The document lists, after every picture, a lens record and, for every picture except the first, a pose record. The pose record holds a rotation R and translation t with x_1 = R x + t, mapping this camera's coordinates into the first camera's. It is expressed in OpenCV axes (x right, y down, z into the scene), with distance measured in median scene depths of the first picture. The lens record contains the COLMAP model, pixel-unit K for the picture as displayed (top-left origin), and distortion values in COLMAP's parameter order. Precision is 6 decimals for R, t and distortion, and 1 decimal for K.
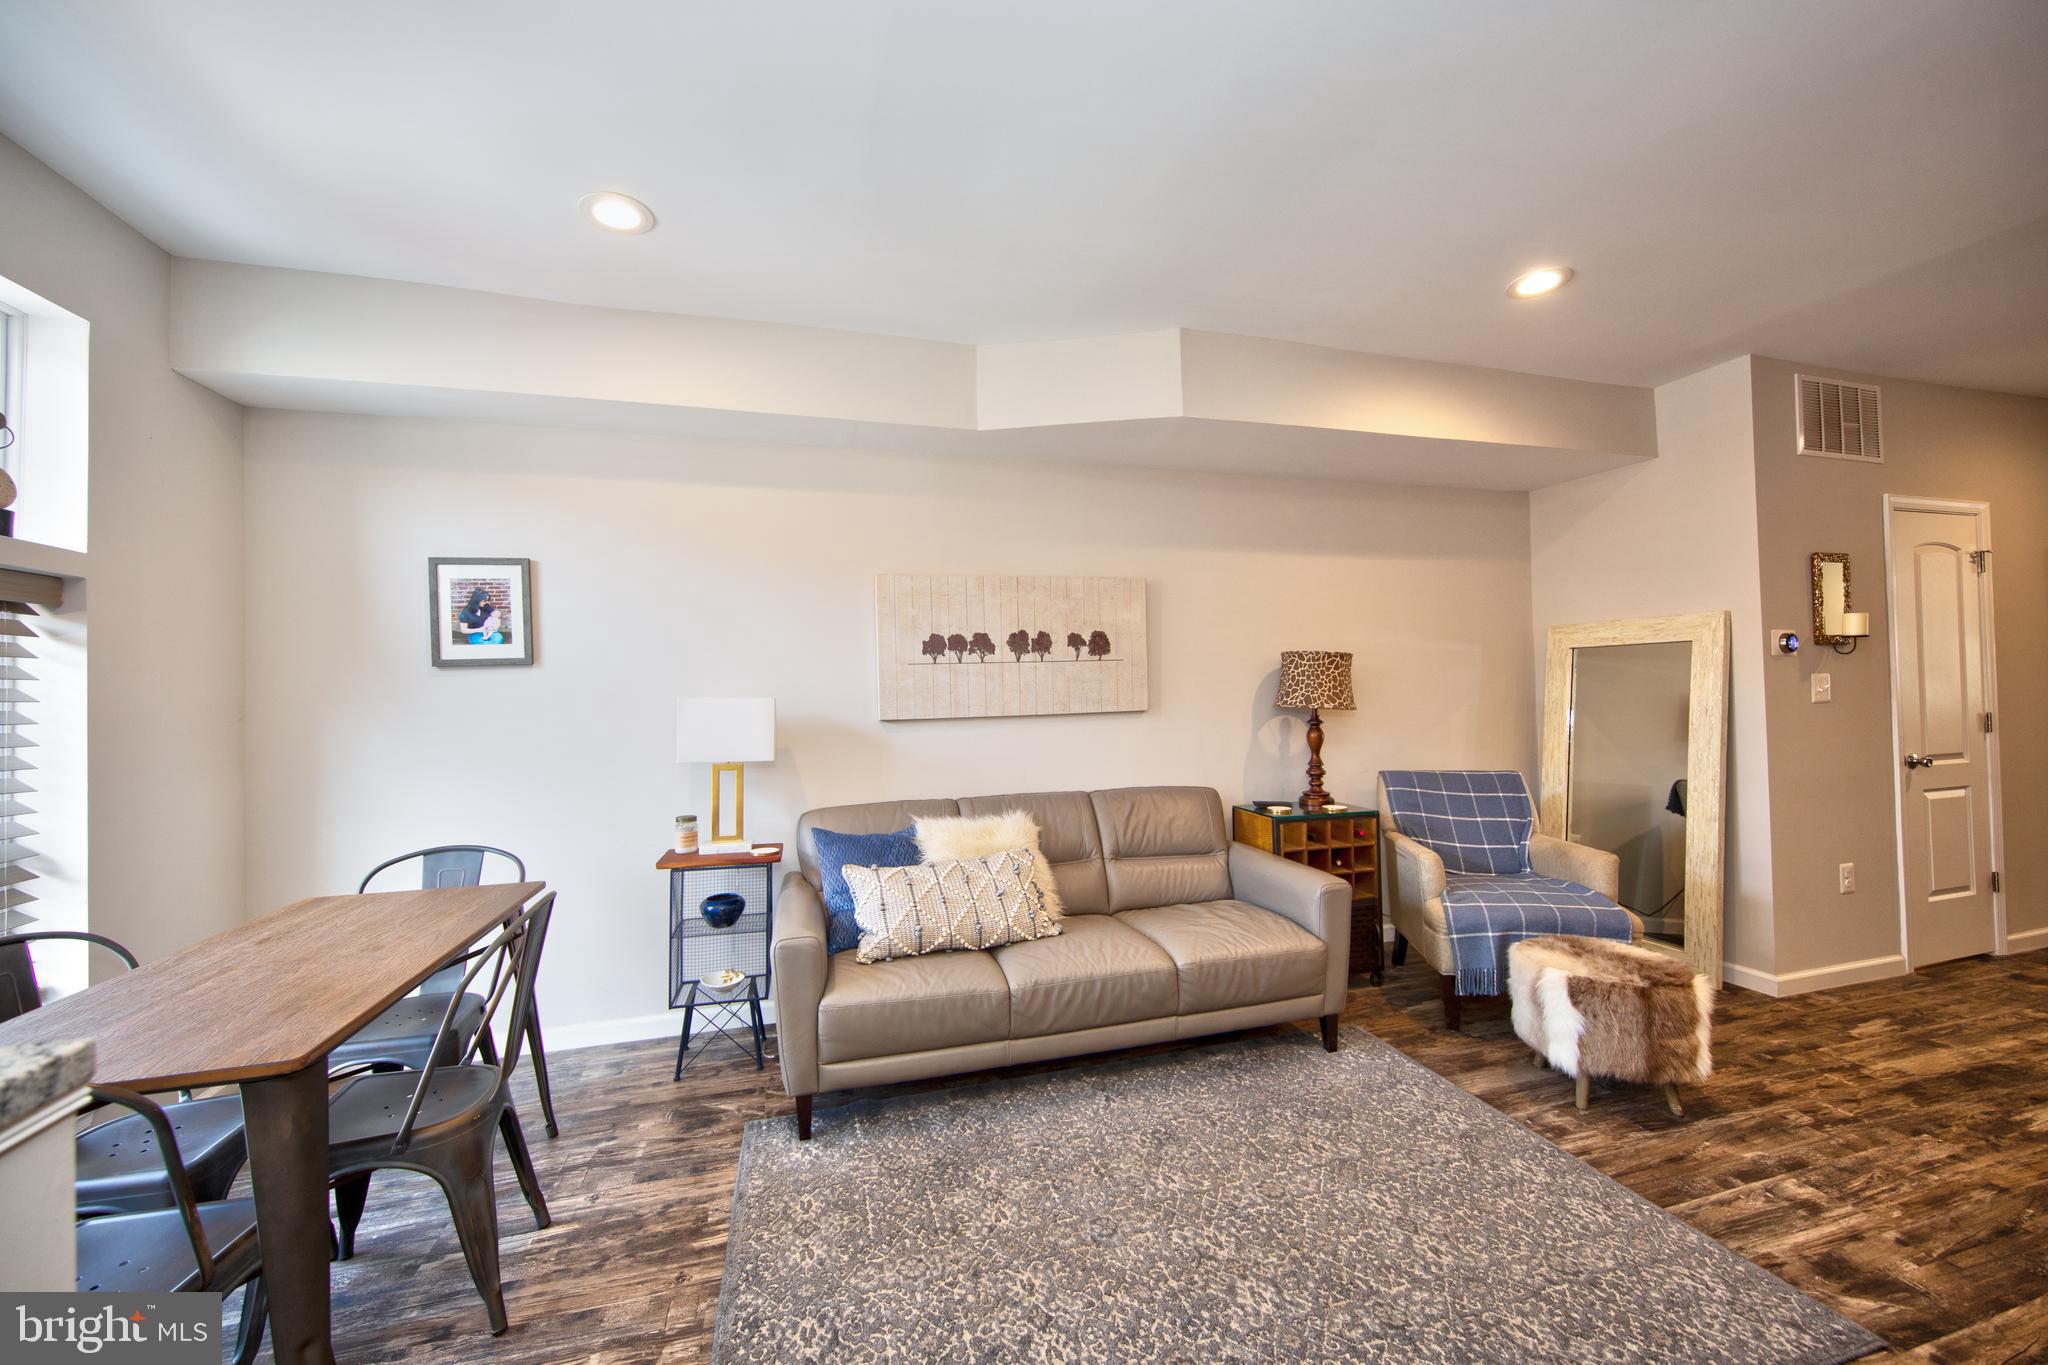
lens RADIAL K [[763.4, 0, 1018.0], [0, 763.4, 683.1], [0, 0, 1]] dist [0.019794, -0.007927]
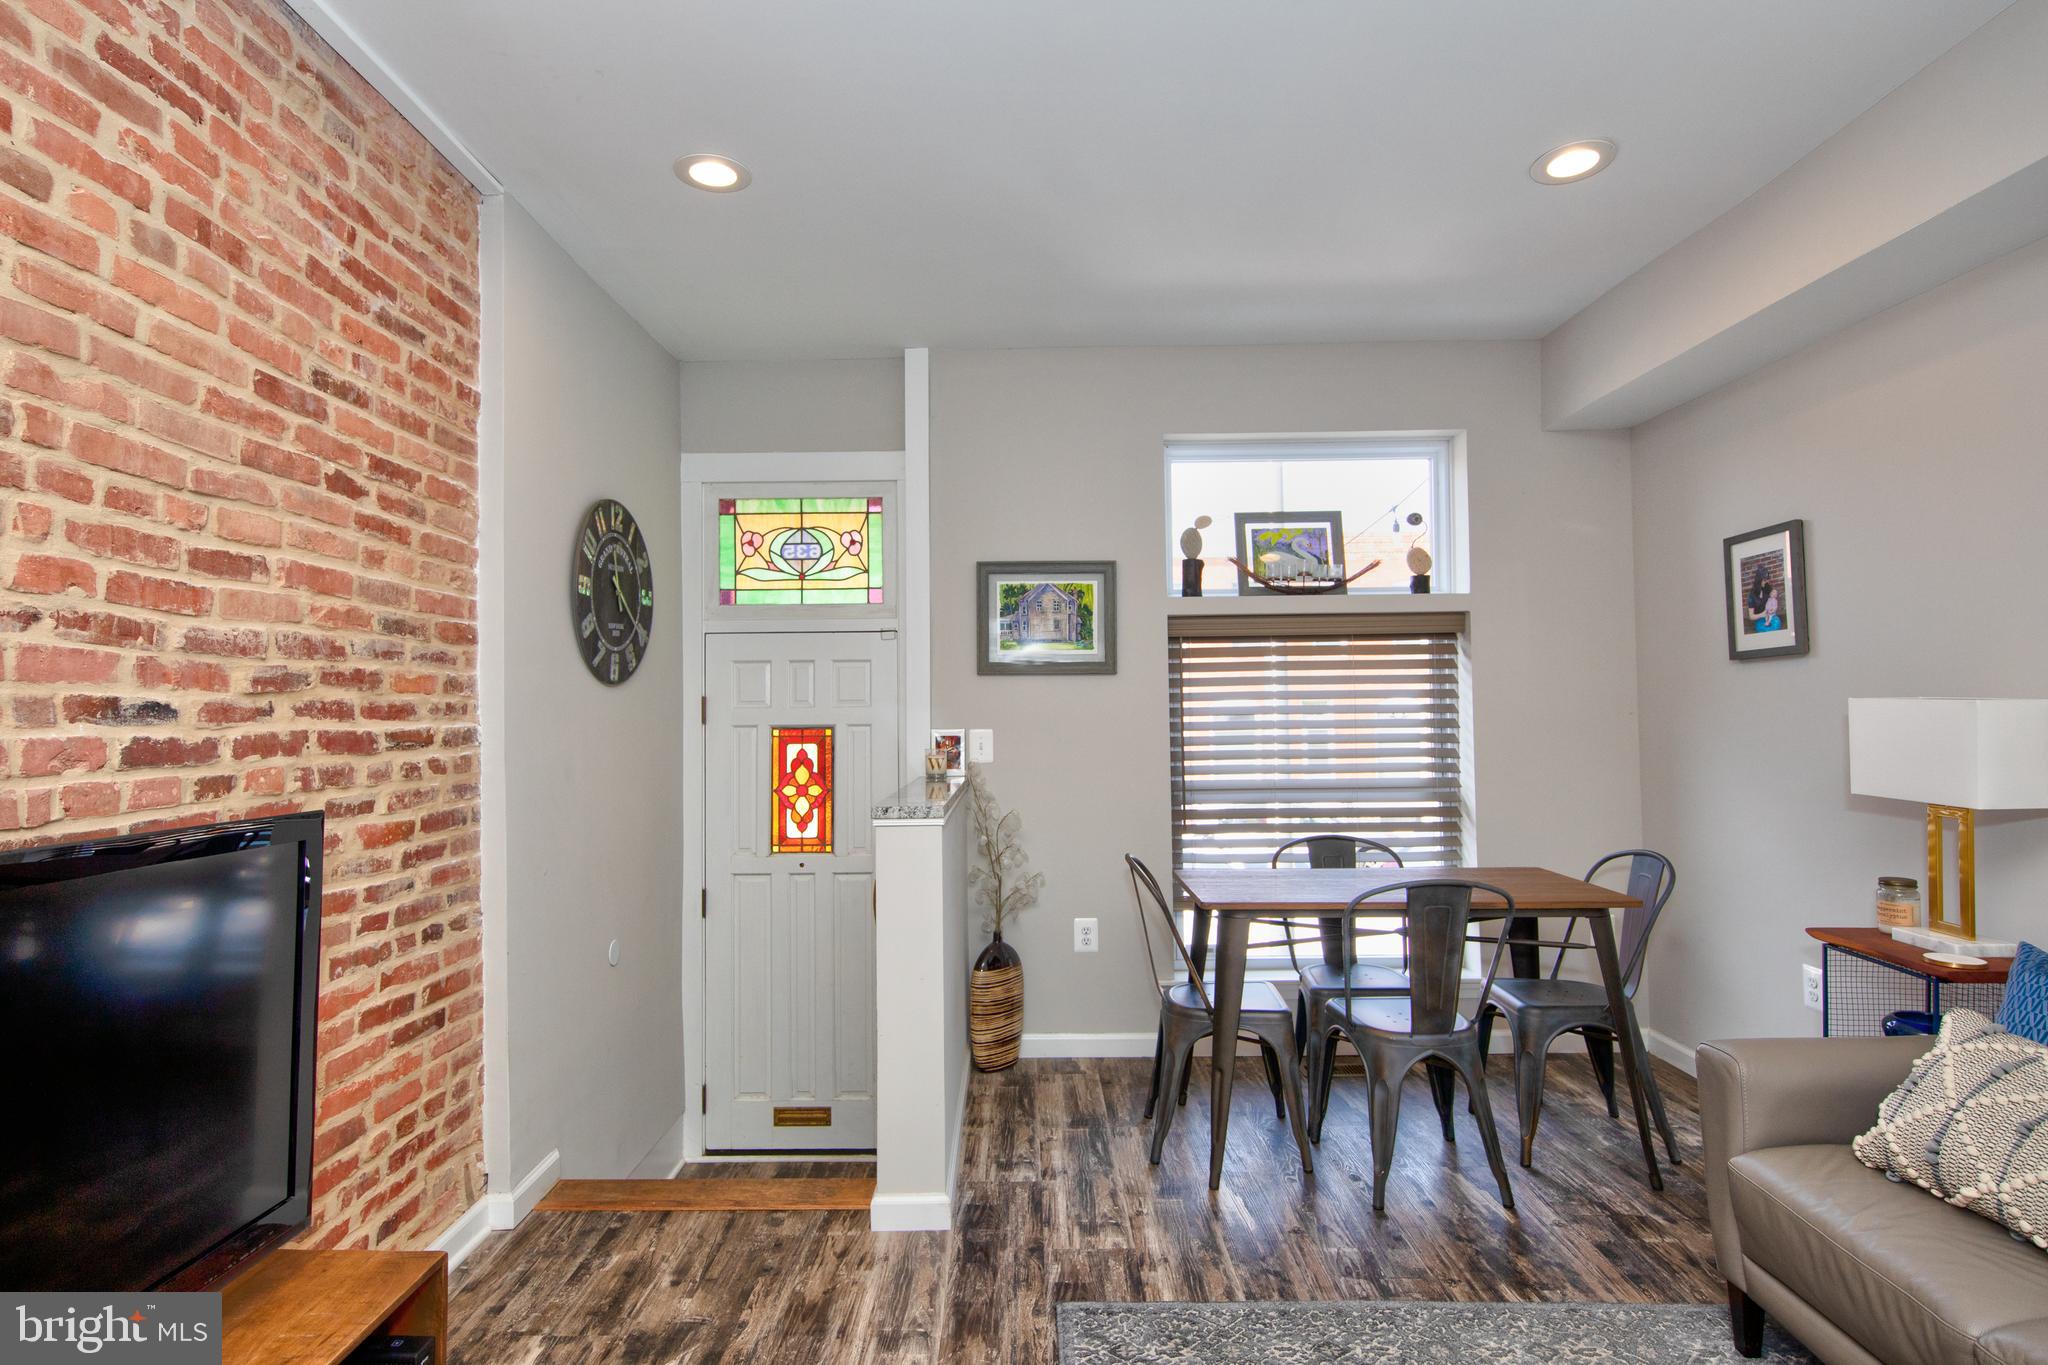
lens RADIAL K [[1133.2, 0, 1024.0], [0, 1133.2, 682.5], [0, 0, 1]] dist [0.000531, 0.000094]
pose [[-0.278883, 0.005294, -0.960310, 0.648541], [0.035845, 0.999345, -0.004901, -0.016053], [0.959656, -0.035789, -0.278890, 0.511288]]
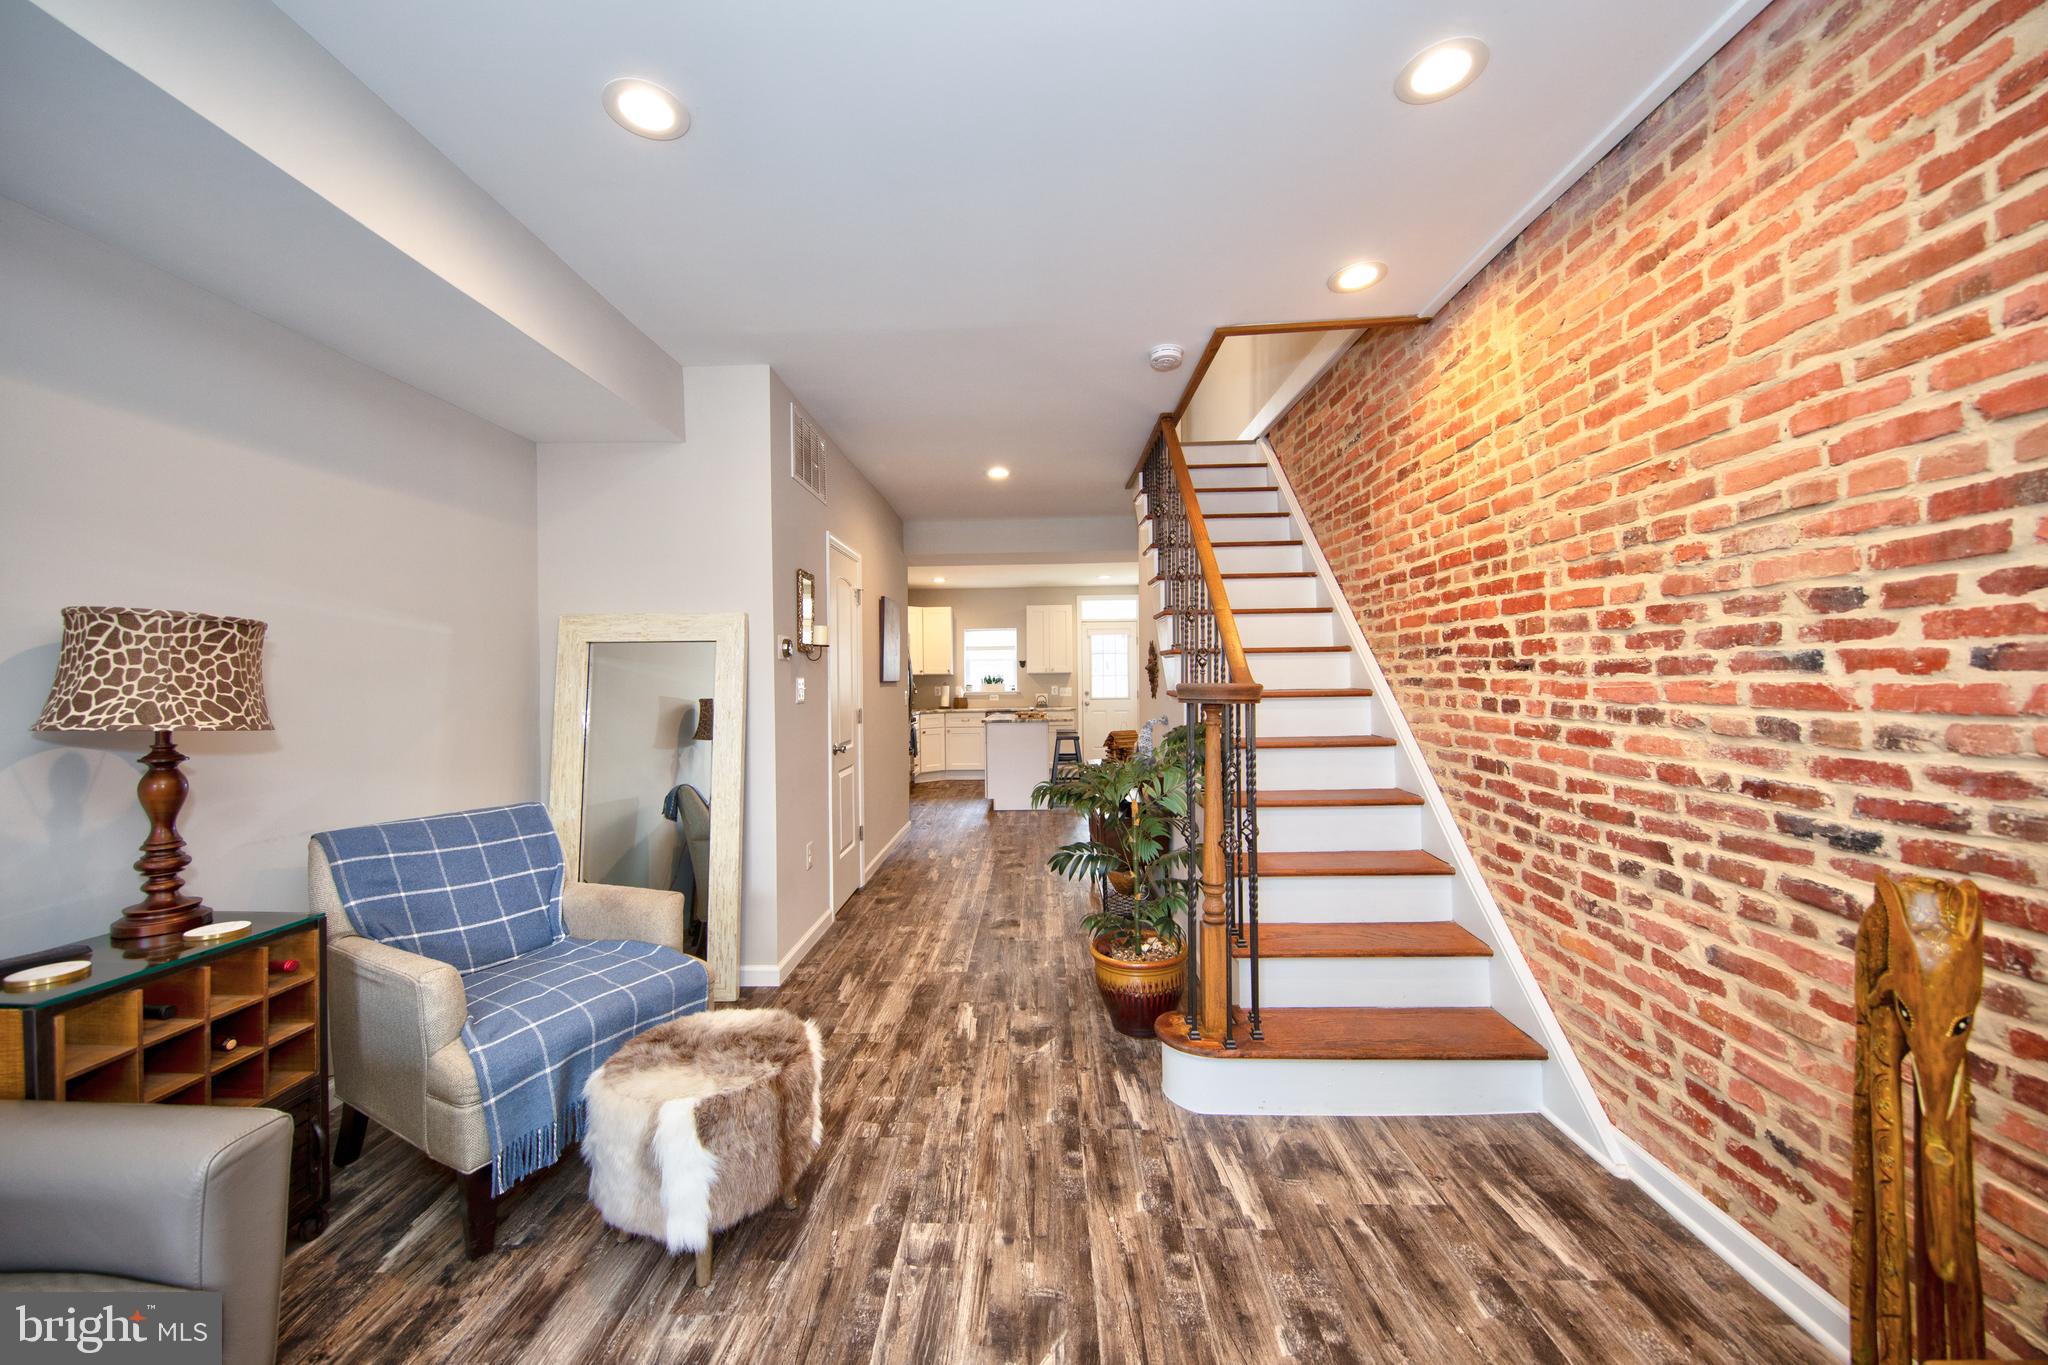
lens RADIAL K [[739.0, 0, 1021.2], [0, 739.0, 676.4], [0, 0, 1]] dist [0.006827, -0.004826]
pose [[0.302236, 0.019952, 0.953024, 0.124234], [-0.008272, 0.999798, -0.018308, 0.003521], [-0.953197, -0.002350, 0.302340, 0.402279]]
